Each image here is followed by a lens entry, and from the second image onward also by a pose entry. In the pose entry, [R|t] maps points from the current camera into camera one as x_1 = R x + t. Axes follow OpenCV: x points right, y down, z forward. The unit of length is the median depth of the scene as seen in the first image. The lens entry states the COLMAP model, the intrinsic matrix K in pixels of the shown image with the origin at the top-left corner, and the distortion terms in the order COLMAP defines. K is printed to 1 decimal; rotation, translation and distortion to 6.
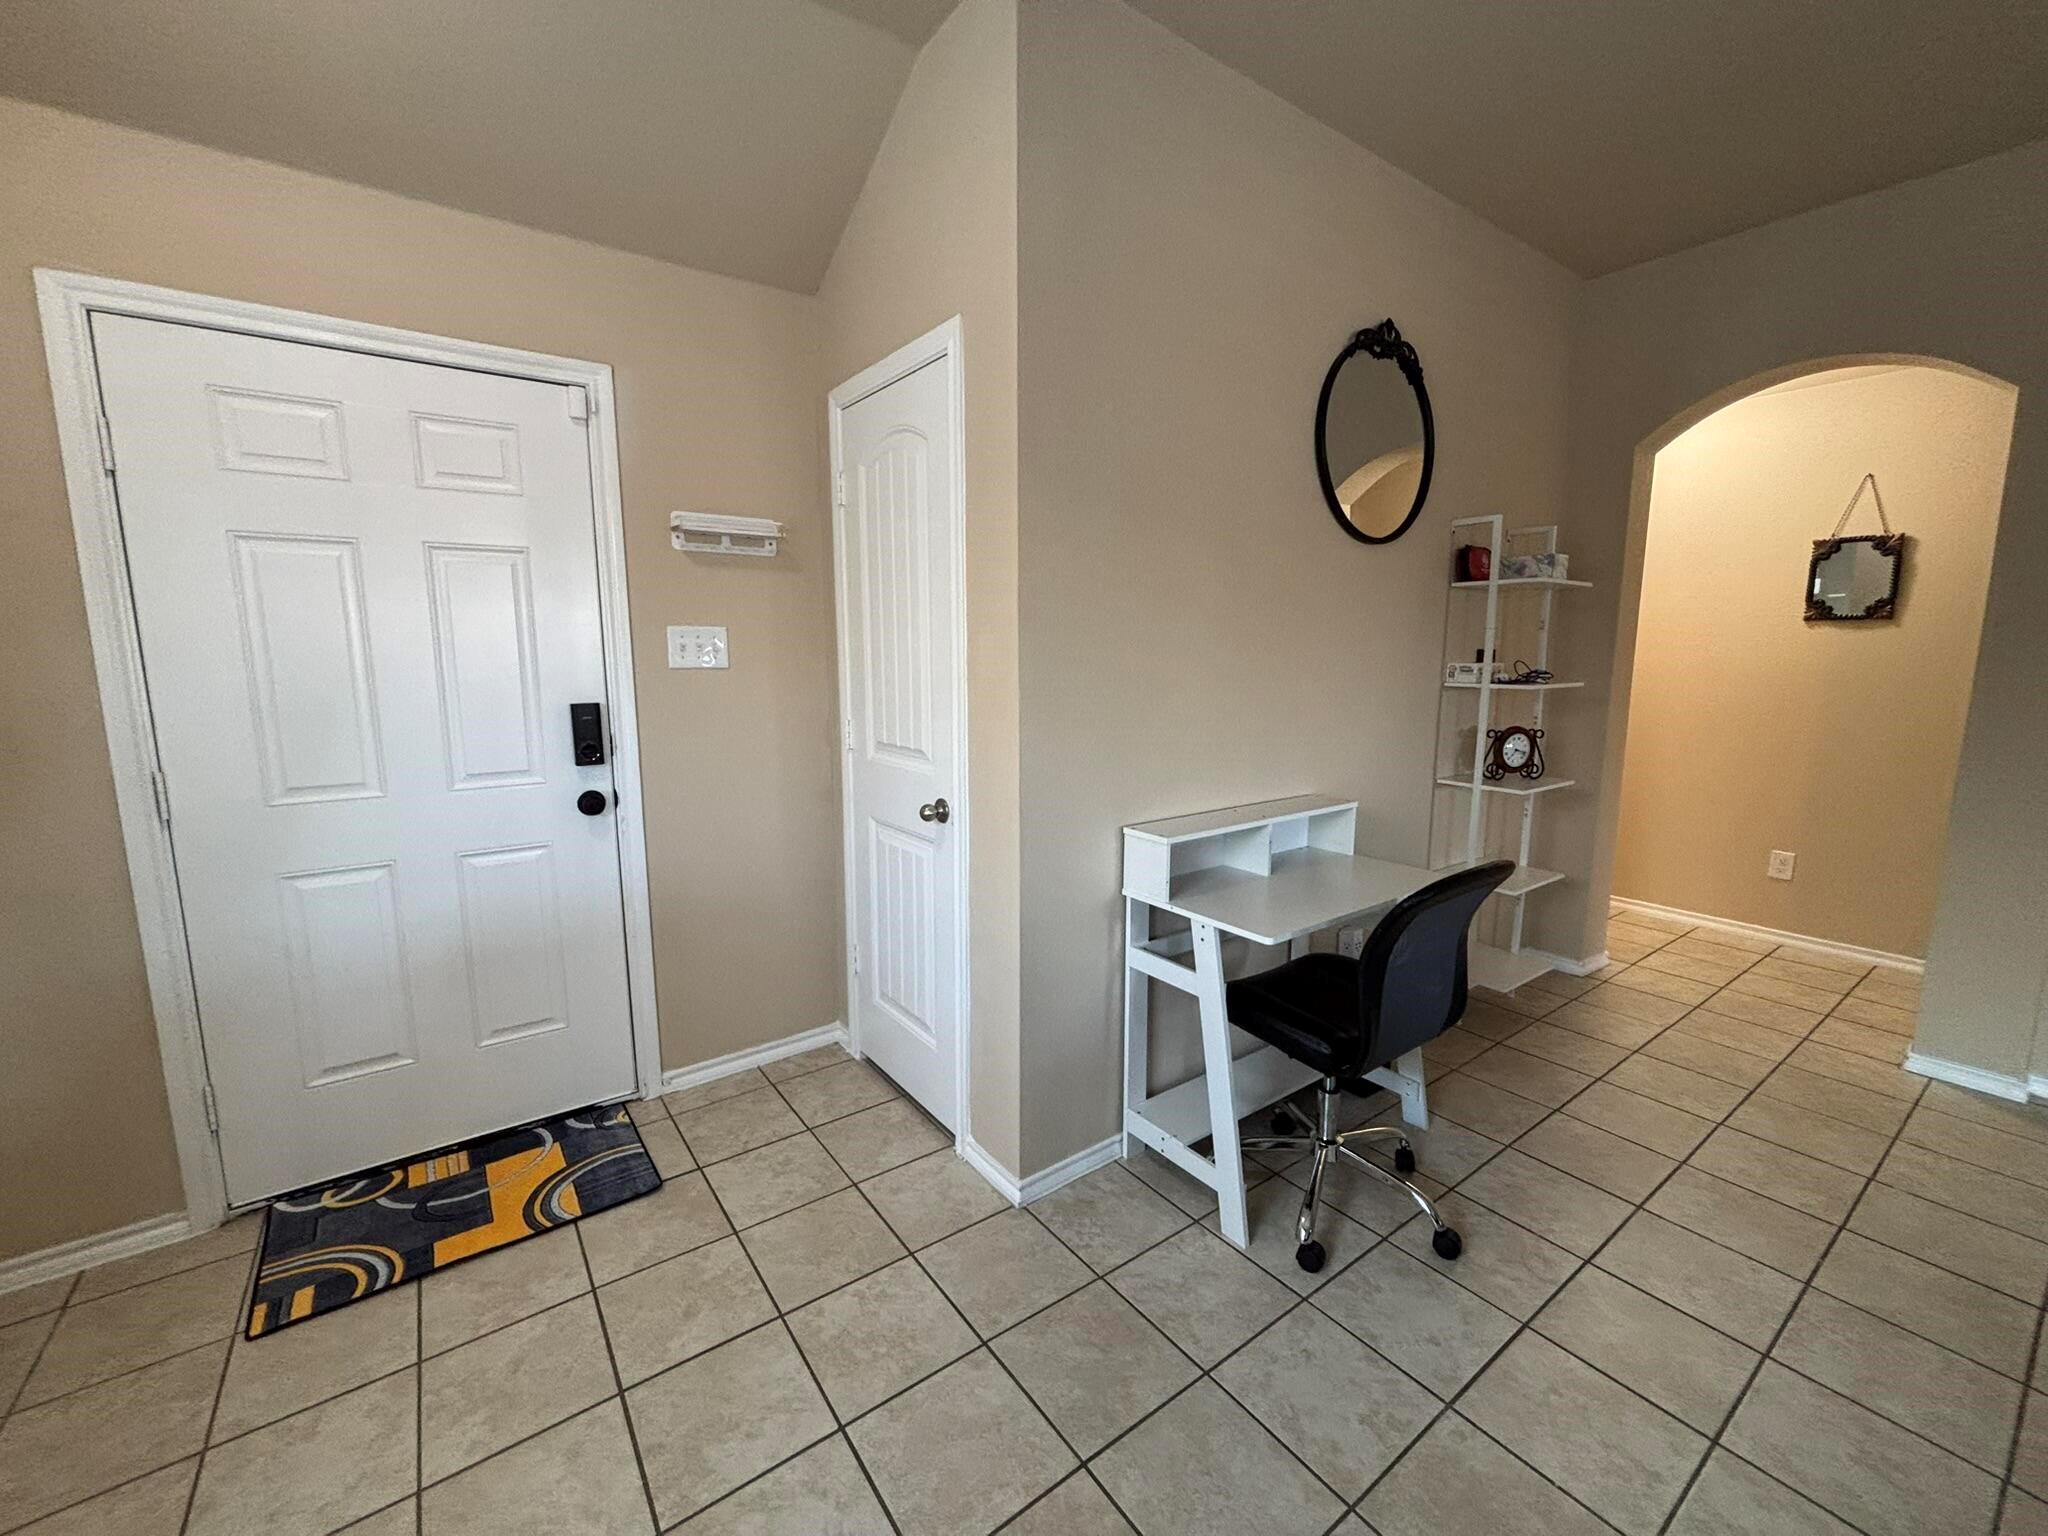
lens RADIAL K [[832.2, 0, 1021.8], [0, 832.2, 765.4], [0, 0, 1]] dist [-0.001638, -0.000018]
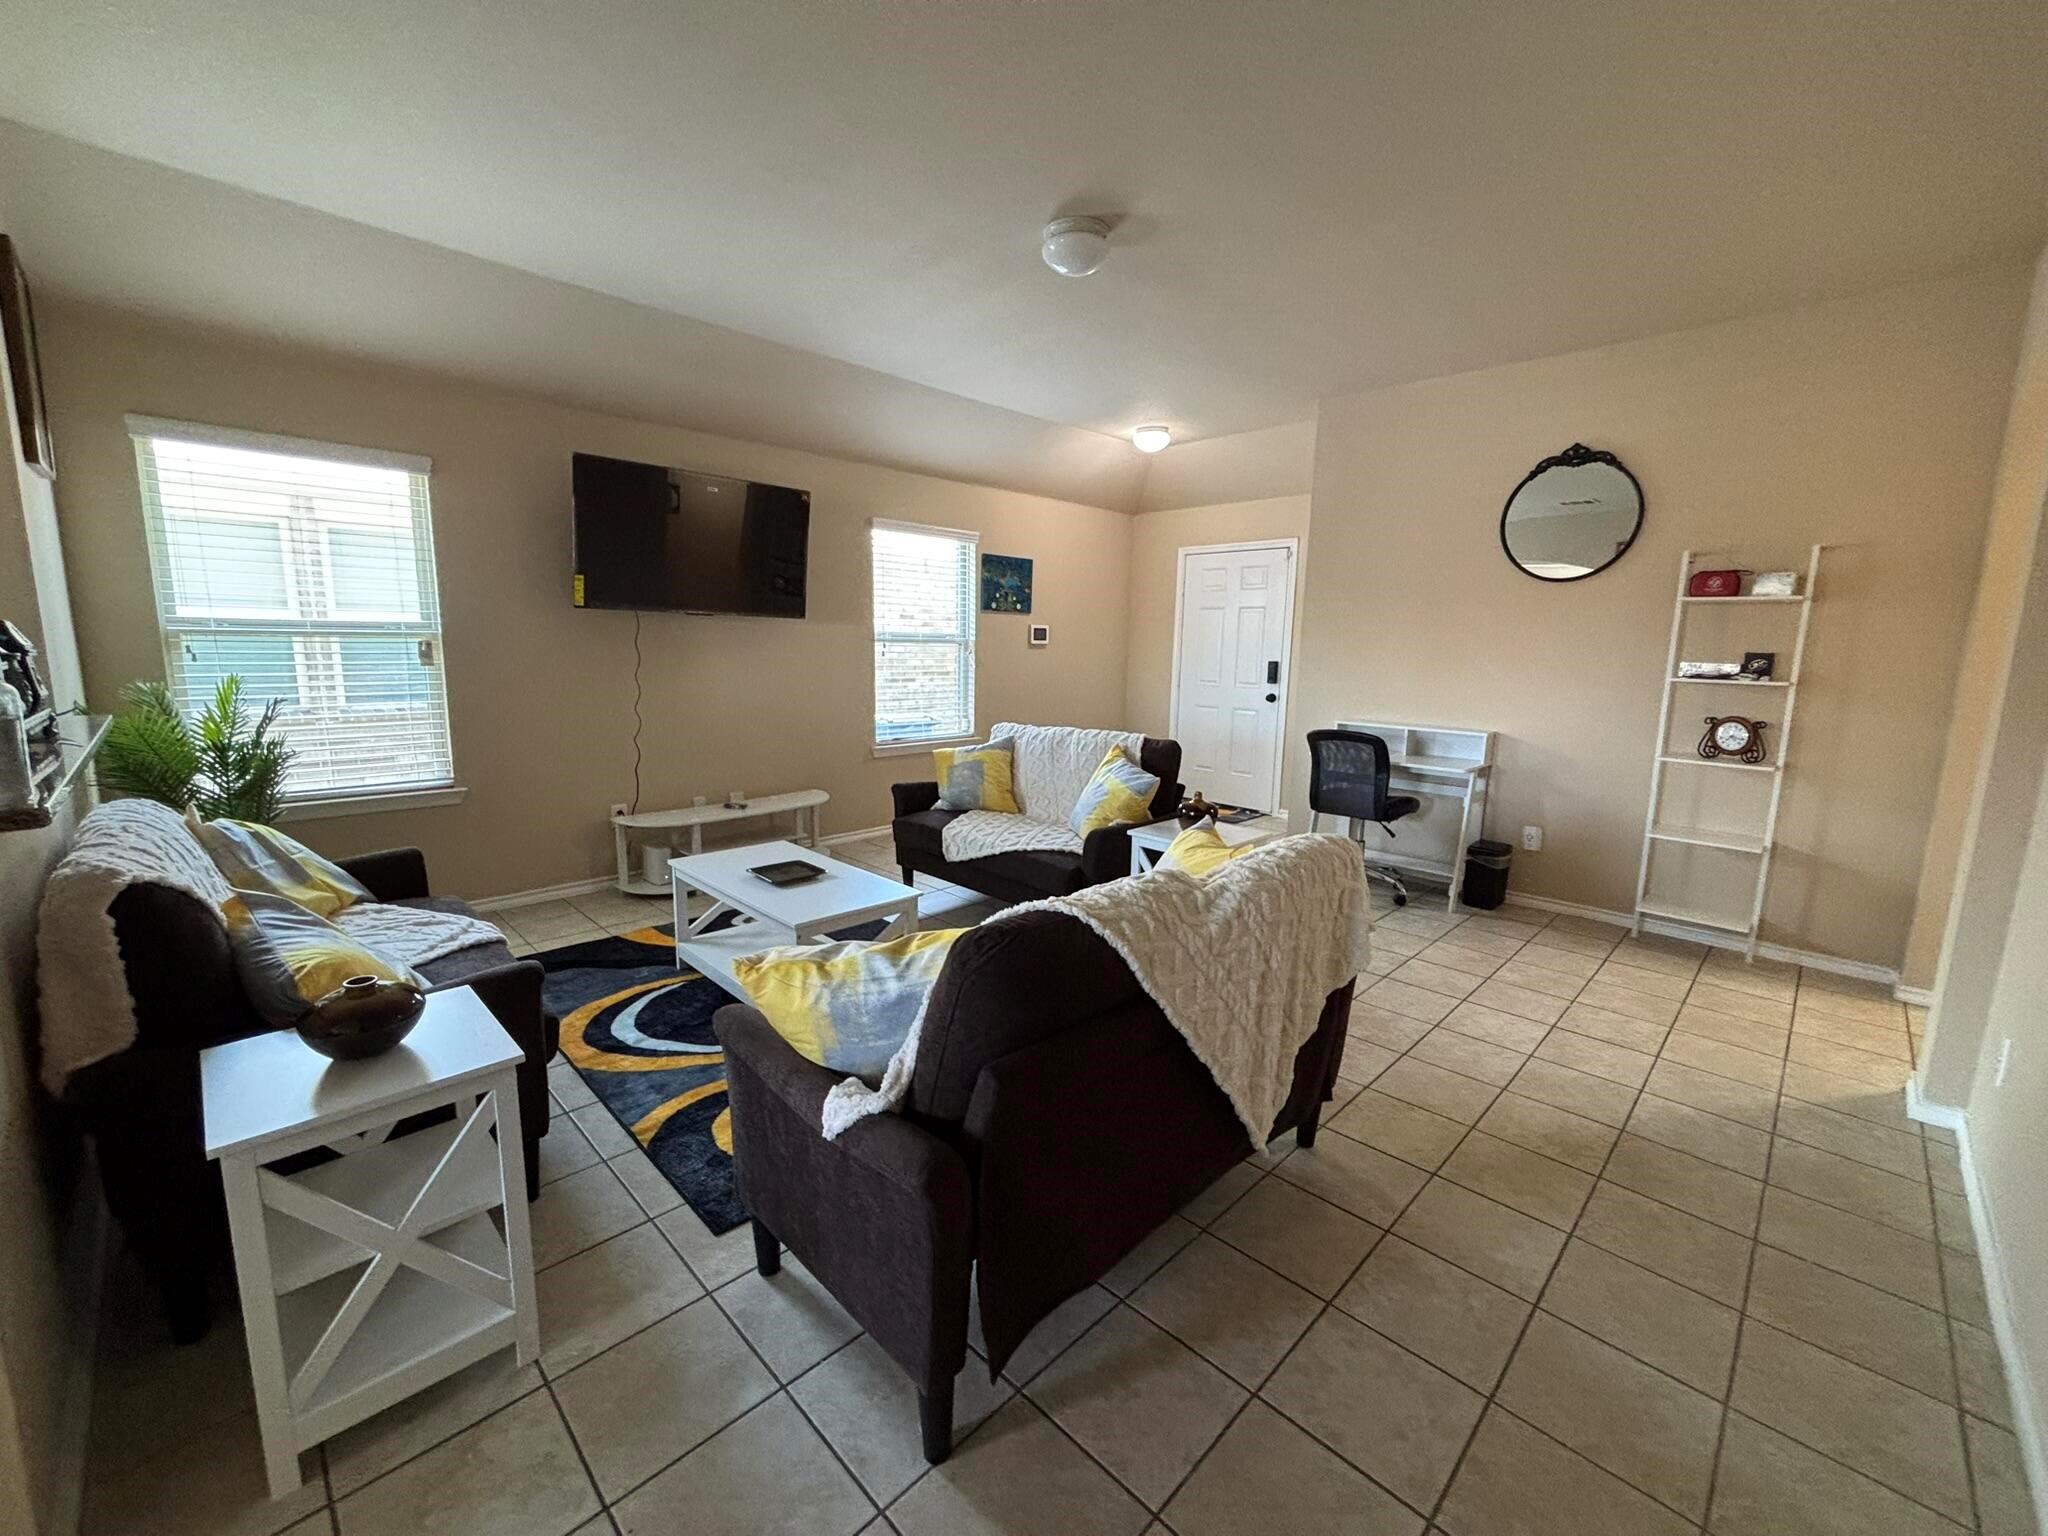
lens RADIAL K [[832.2, 0, 1023.8], [0, 832.2, 770.3], [0, 0, 1]] dist [-0.001638, -0.000018]
pose [[0.166991, 0.159781, -0.972926, 1.938015], [-0.163702, 0.977578, 0.132448, 0.046287], [0.972274, 0.137152, 0.189403, -0.263503]]
